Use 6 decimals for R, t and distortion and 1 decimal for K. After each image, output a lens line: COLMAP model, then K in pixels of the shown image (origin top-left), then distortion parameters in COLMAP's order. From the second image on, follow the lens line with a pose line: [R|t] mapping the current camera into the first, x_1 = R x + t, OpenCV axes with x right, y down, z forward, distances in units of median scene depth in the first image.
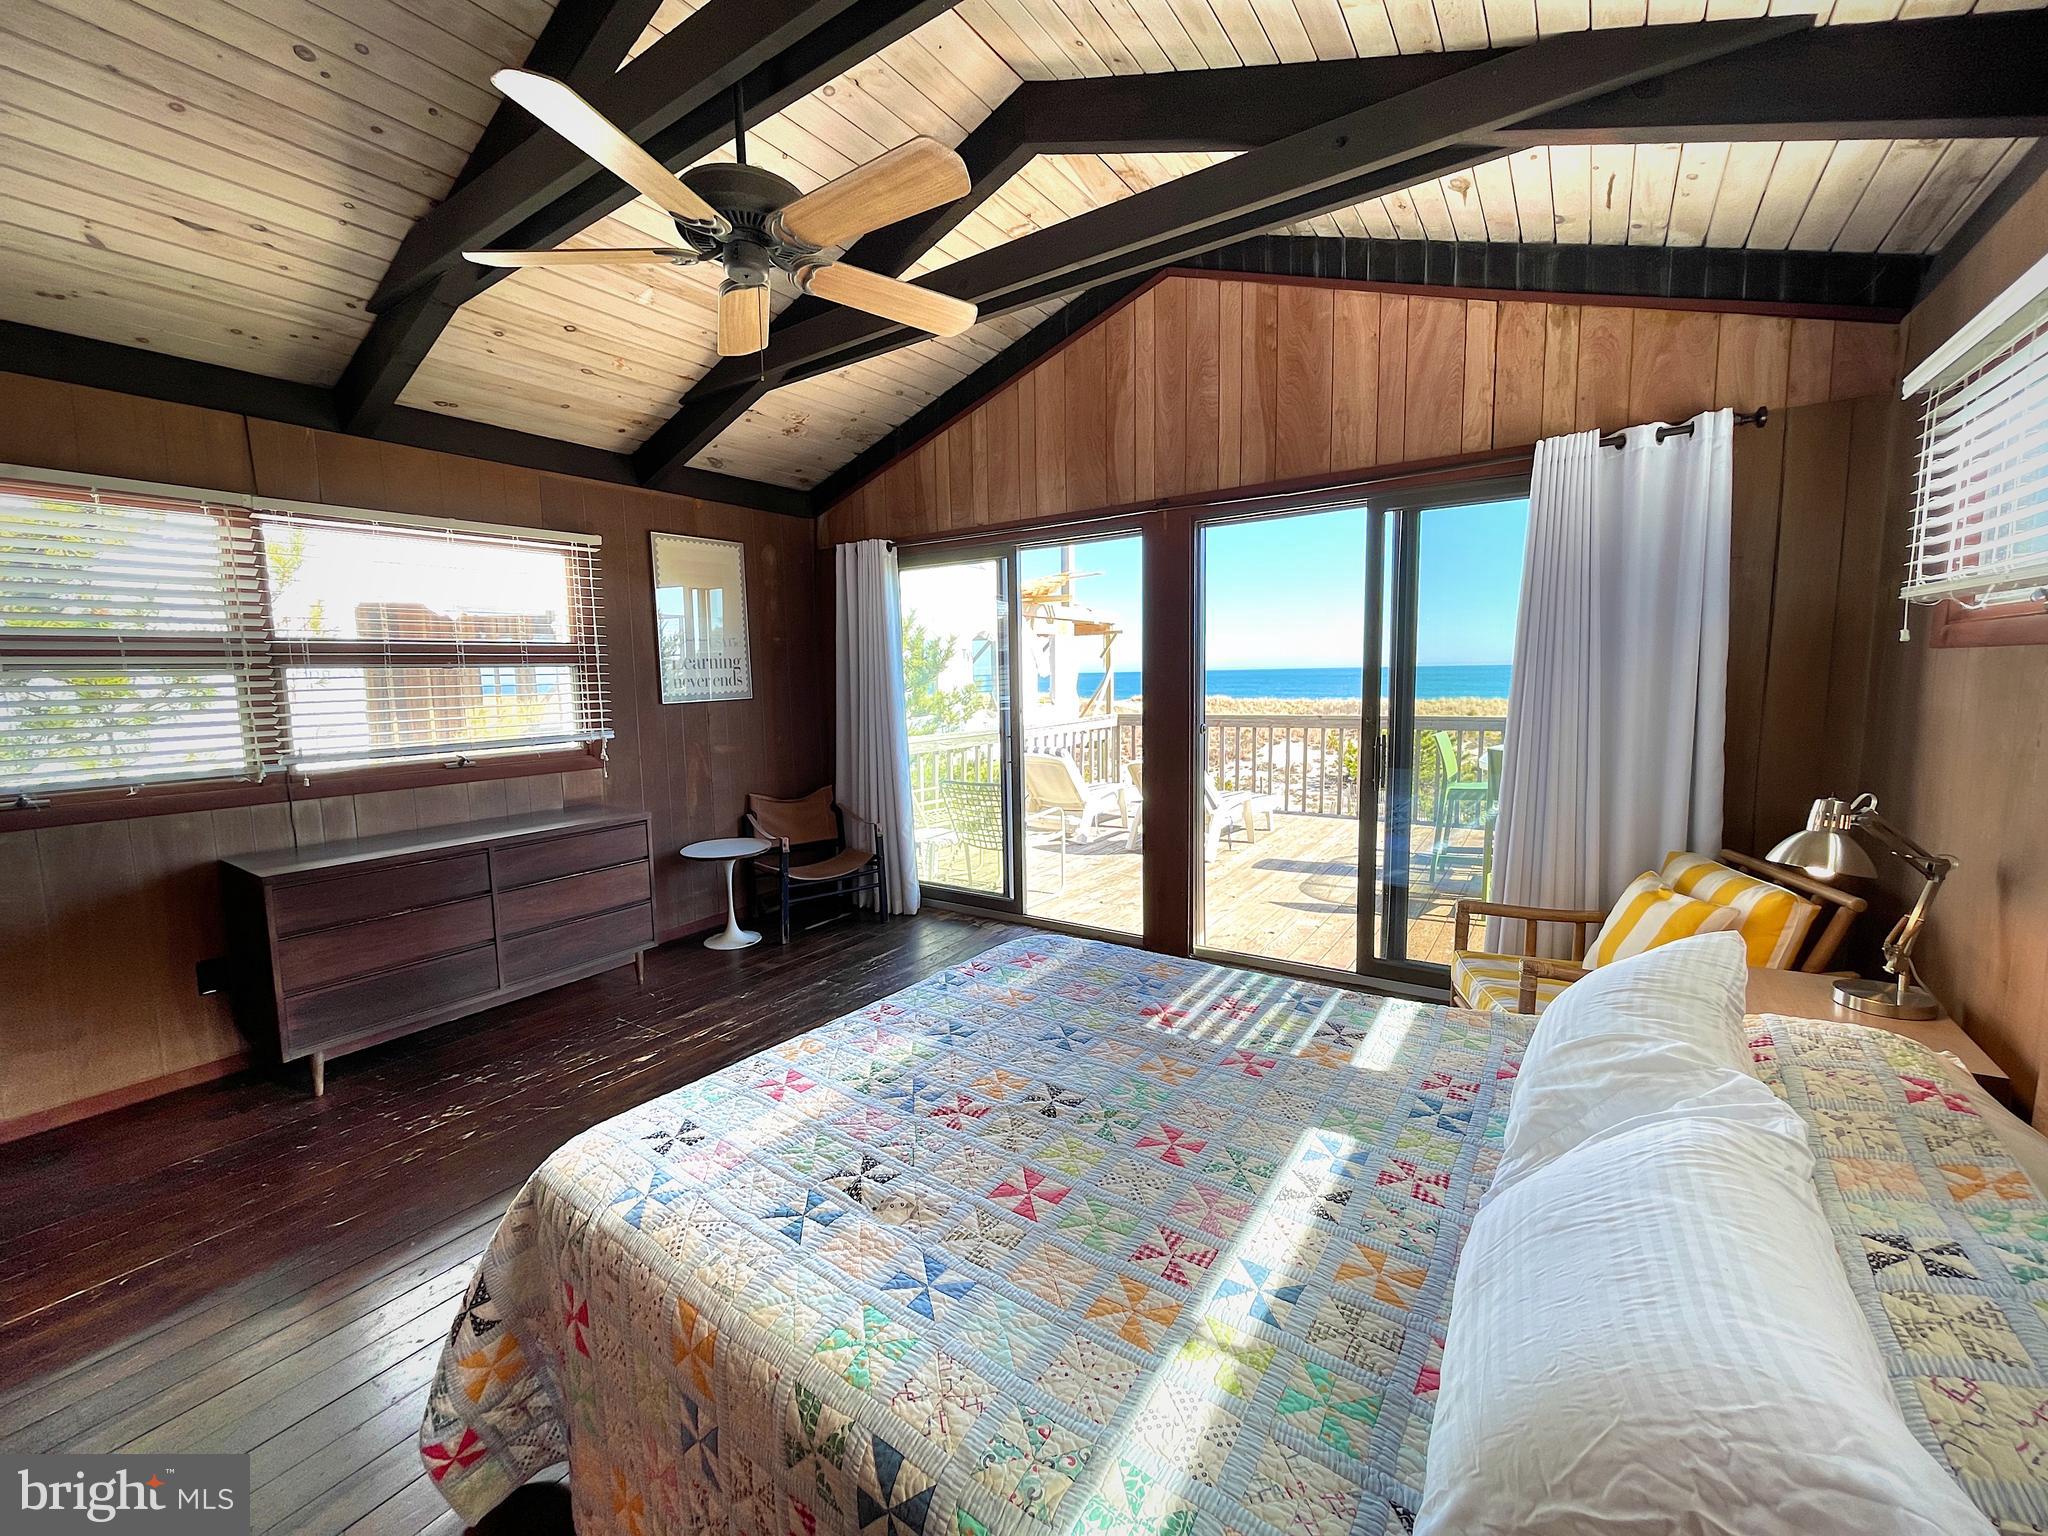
lens RADIAL K [[824.4, 0, 1018.6], [0, 824.4, 763.7], [0, 0, 1]] dist [-0.001336, -0.000447]
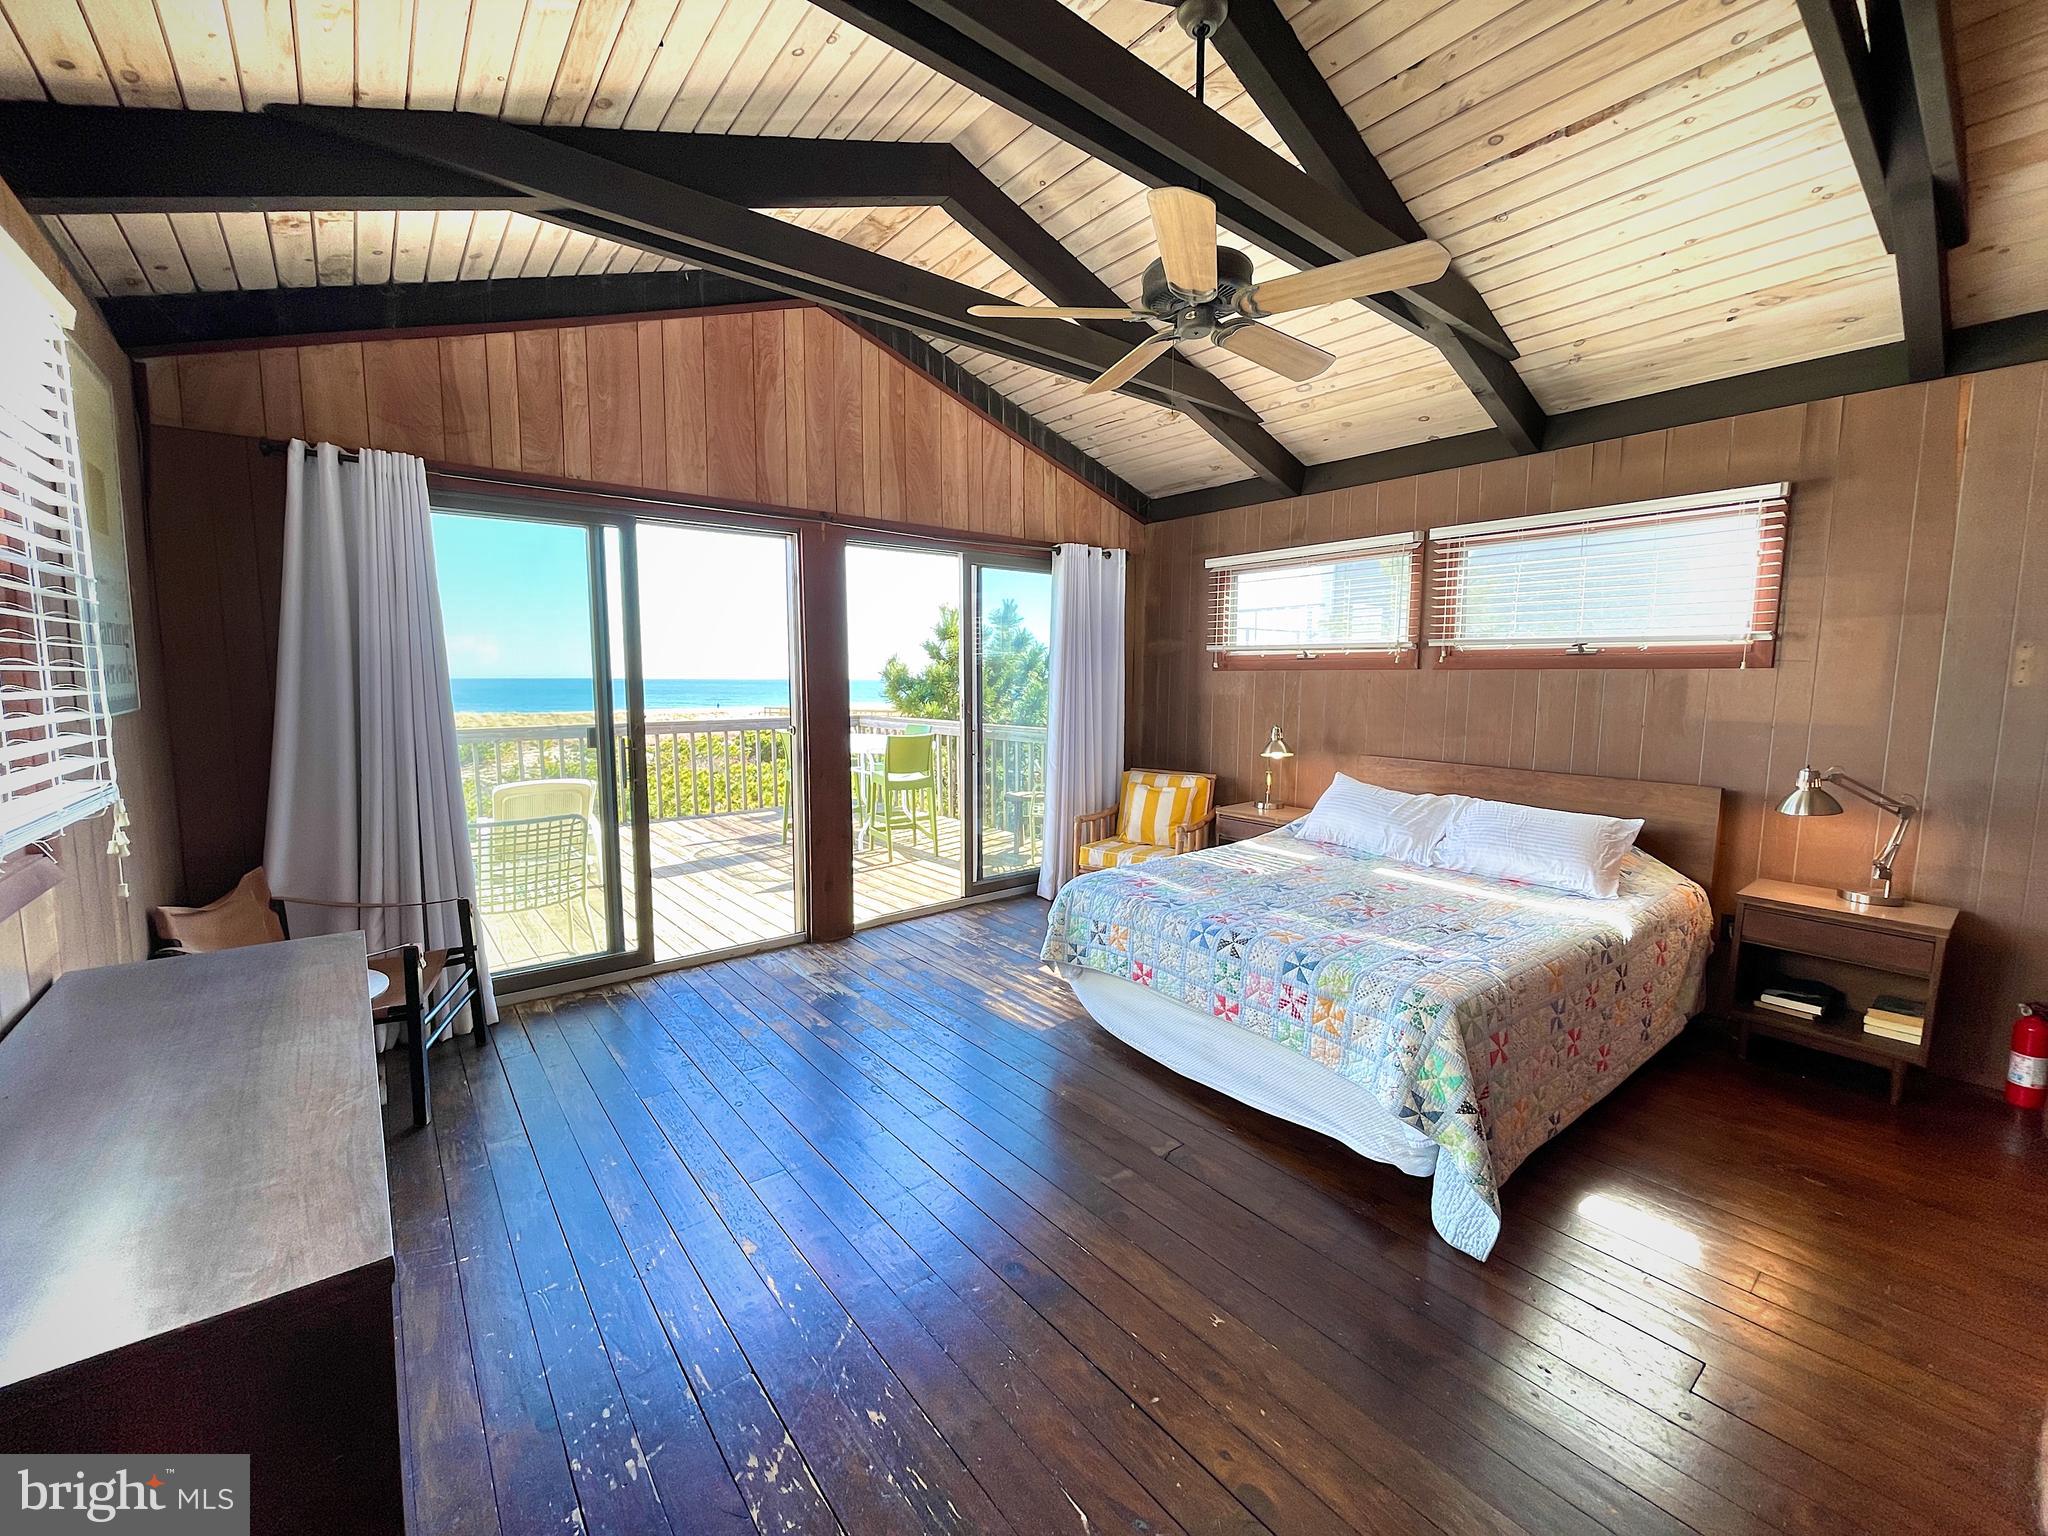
lens RADIAL K [[824.4, 0, 1016.0], [0, 824.4, 764.7], [0, 0, 1]] dist [-0.001336, -0.000447]
pose [[0.293400, -0.081285, 0.952528, -0.826039], [0.098293, 0.993663, 0.054519, -0.030254], [-0.950923, 0.077631, 0.299530, 0.483105]]
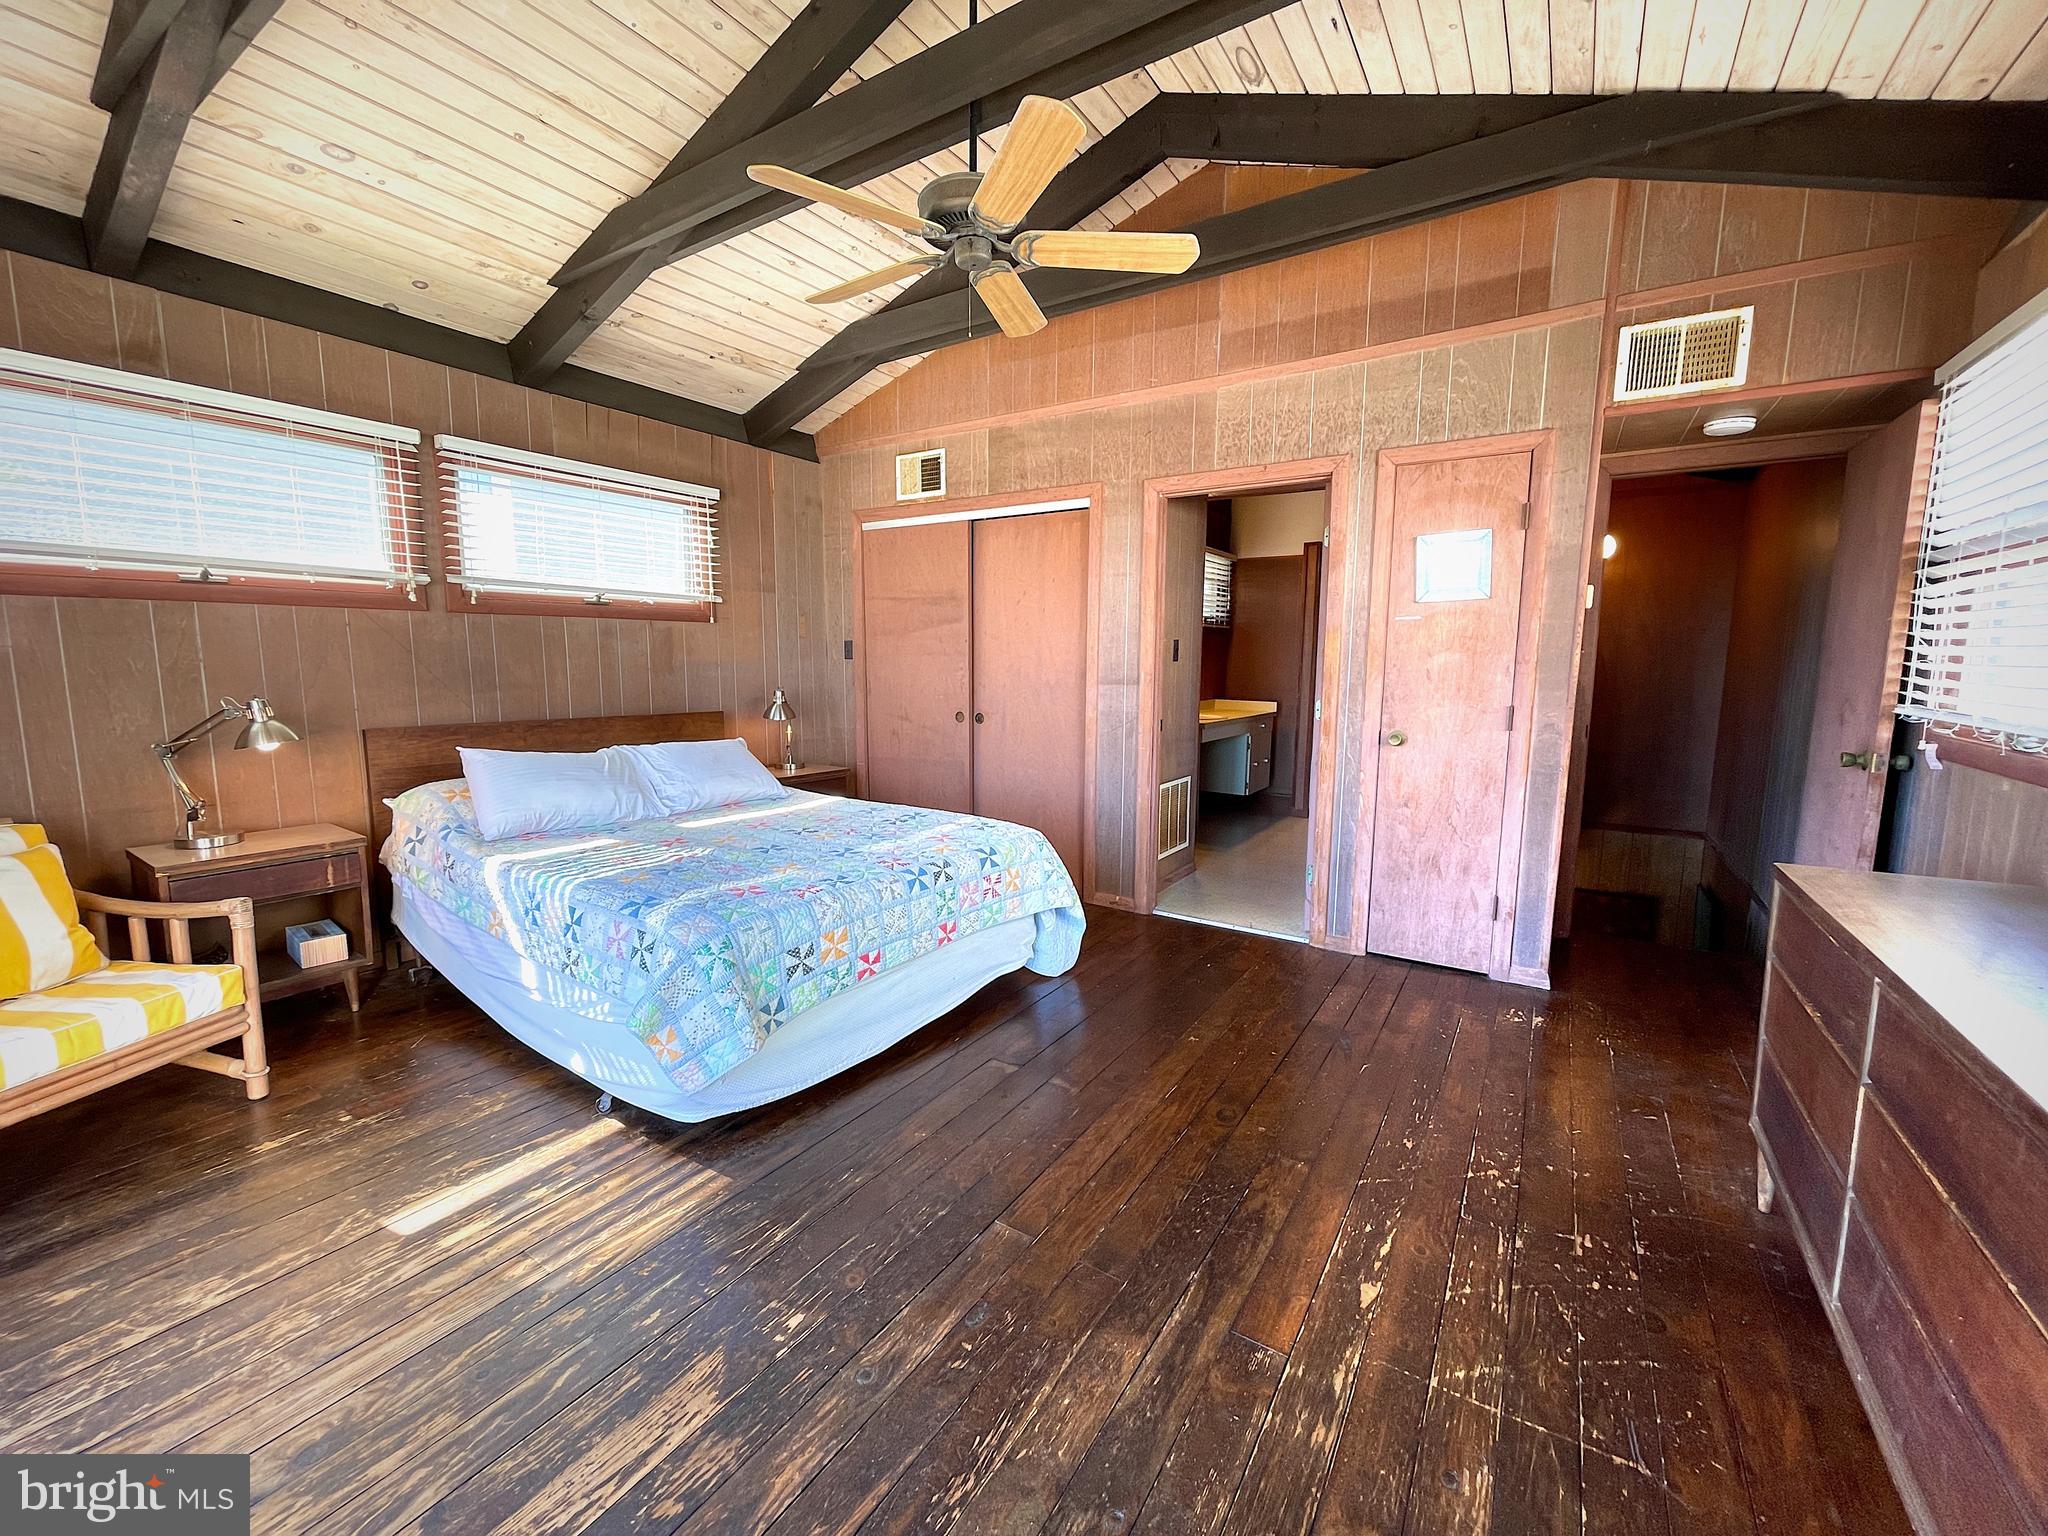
lens RADIAL K [[824.4, 0, 1015.5], [0, 824.4, 760.2], [0, 0, 1]] dist [-0.001336, -0.000447]
pose [[-0.999718, 0.016708, -0.016885, -0.184744], [0.012217, 0.971249, 0.237752, -0.091529], [0.020372, 0.237478, -0.971179, 1.206535]]
